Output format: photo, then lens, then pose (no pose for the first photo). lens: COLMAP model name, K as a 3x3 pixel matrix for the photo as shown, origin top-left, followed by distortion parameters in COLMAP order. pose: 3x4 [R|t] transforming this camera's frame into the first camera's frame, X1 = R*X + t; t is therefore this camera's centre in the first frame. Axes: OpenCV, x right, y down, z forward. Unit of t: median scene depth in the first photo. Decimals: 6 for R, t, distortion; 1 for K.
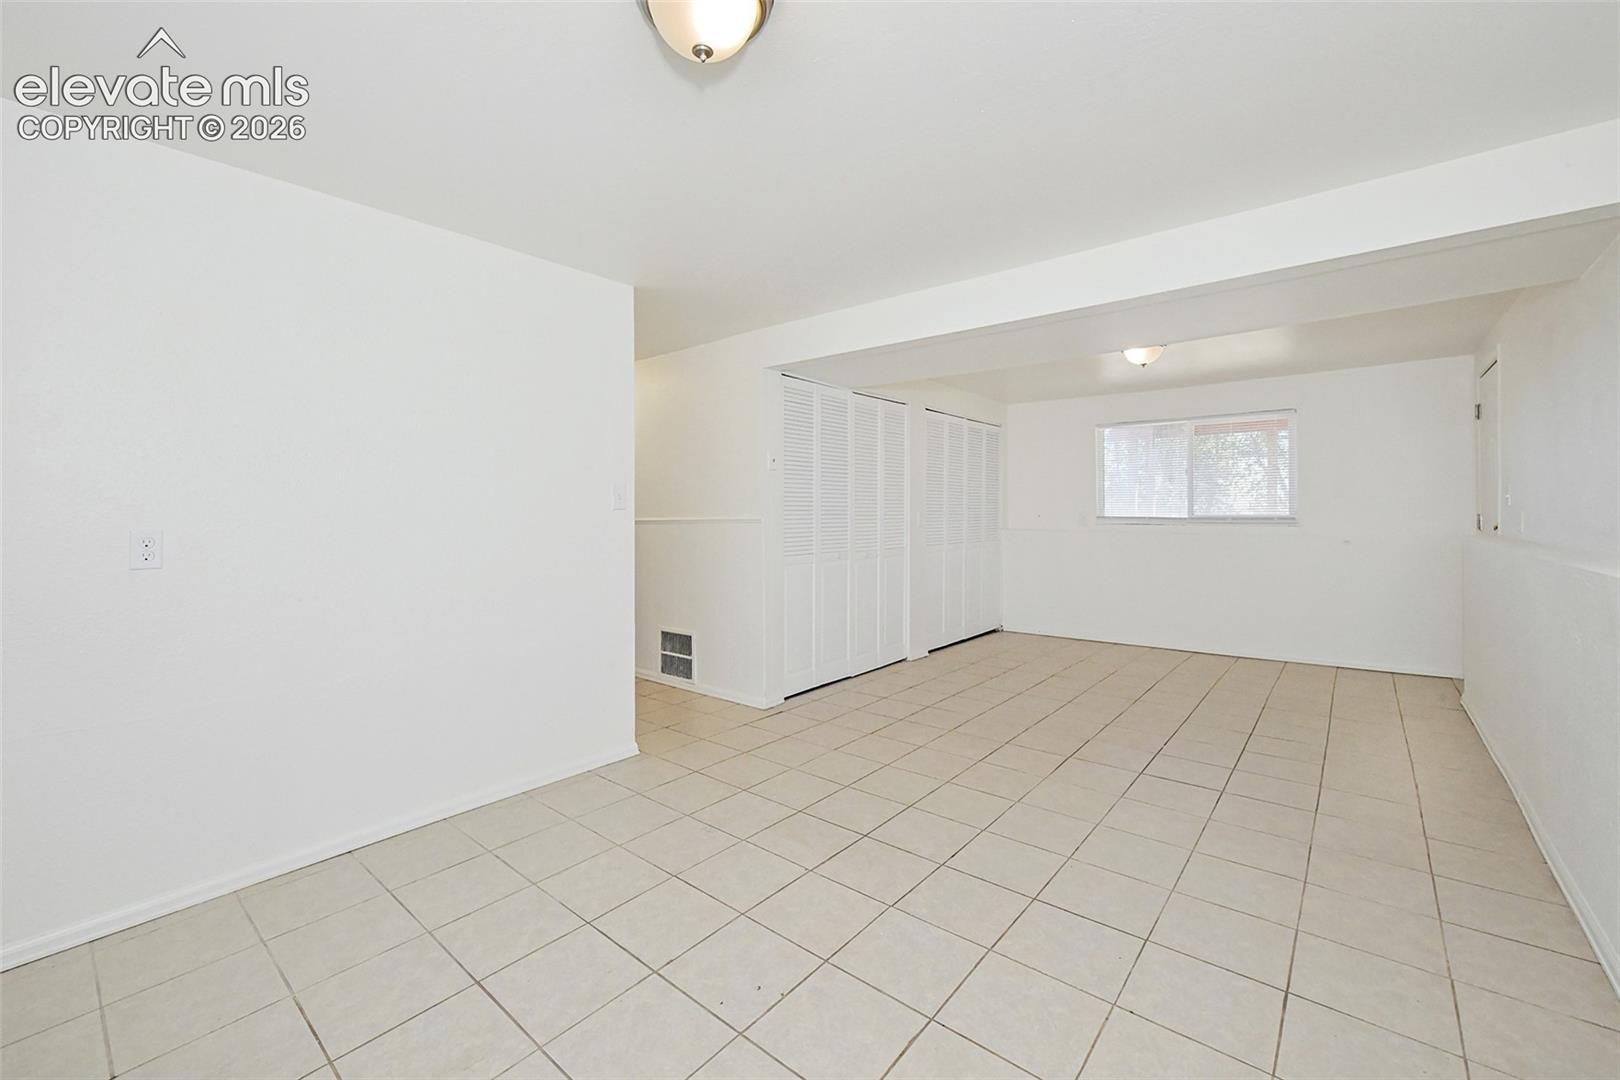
lens RADIAL K [[648.3, 0, 807.2], [0, 648.3, 516.3], [0, 0, 1]] dist [-0.009666, -0.000103]
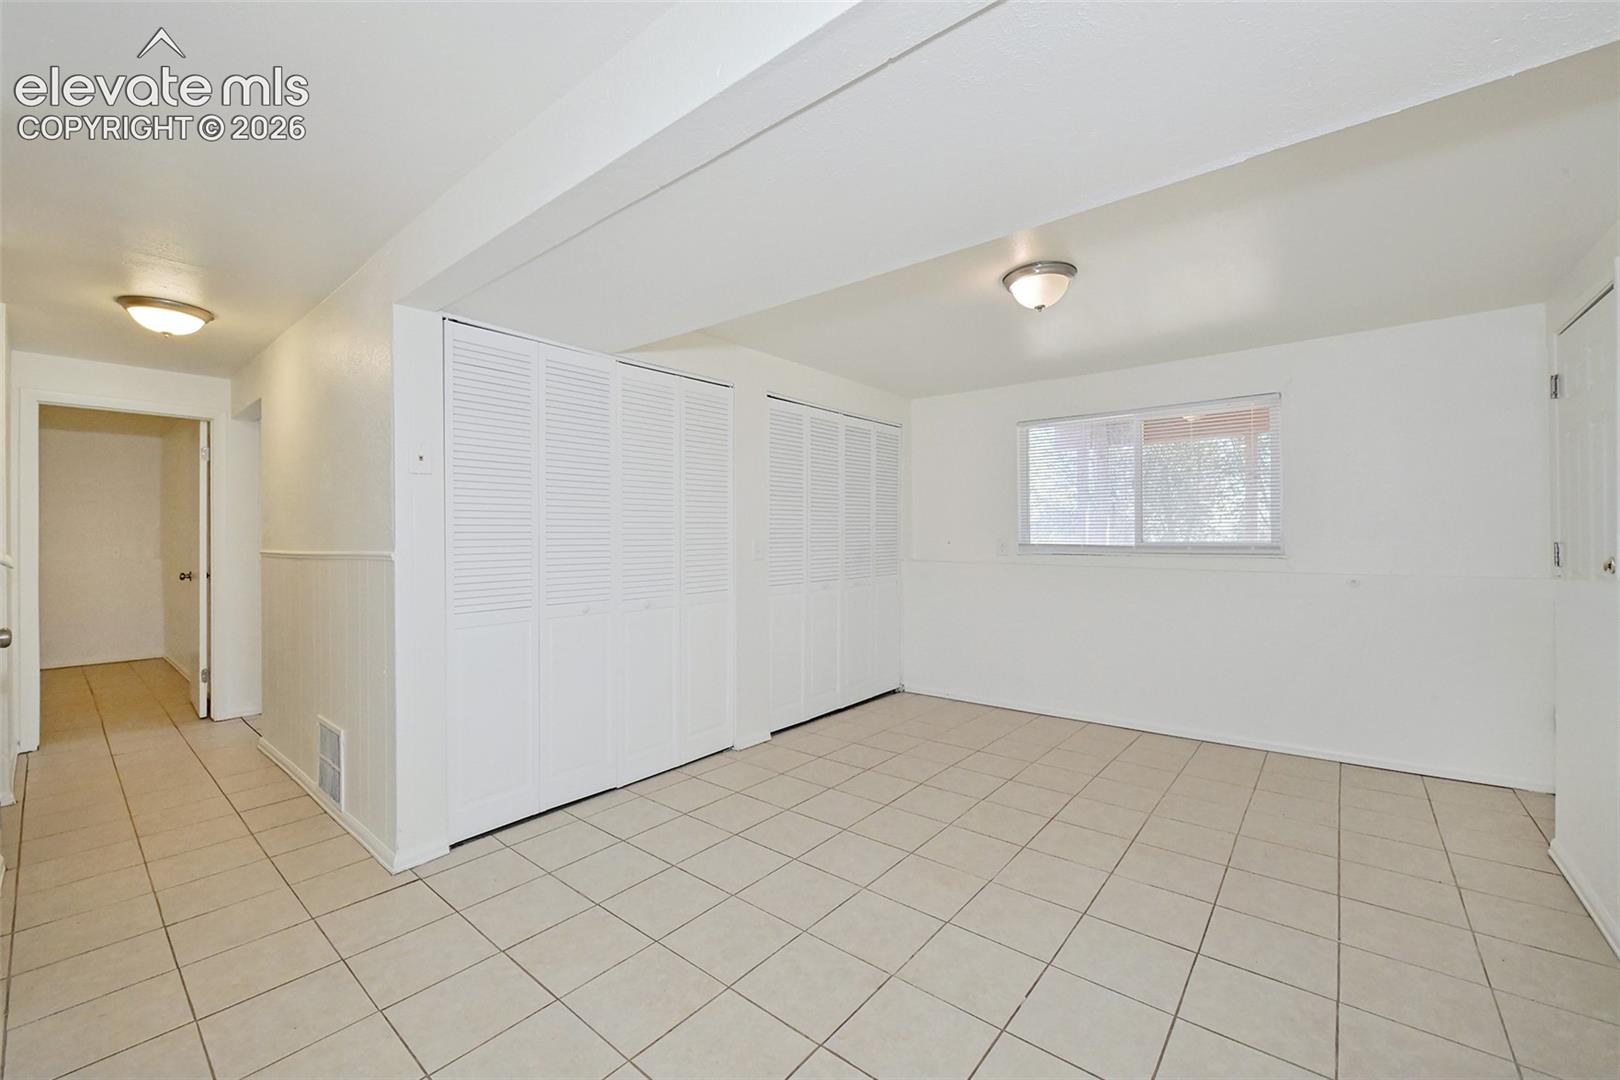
lens RADIAL K [[648.3, 0, 802.7], [0, 648.3, 542.4], [0, 0, 1]] dist [-0.009666, -0.000103]
pose [[0.999958, -0.002986, 0.008664, 0.199984], [0.002949, 0.999986, 0.004301, -0.006020], [-0.008677, -0.004275, 0.999953, 0.260973]]
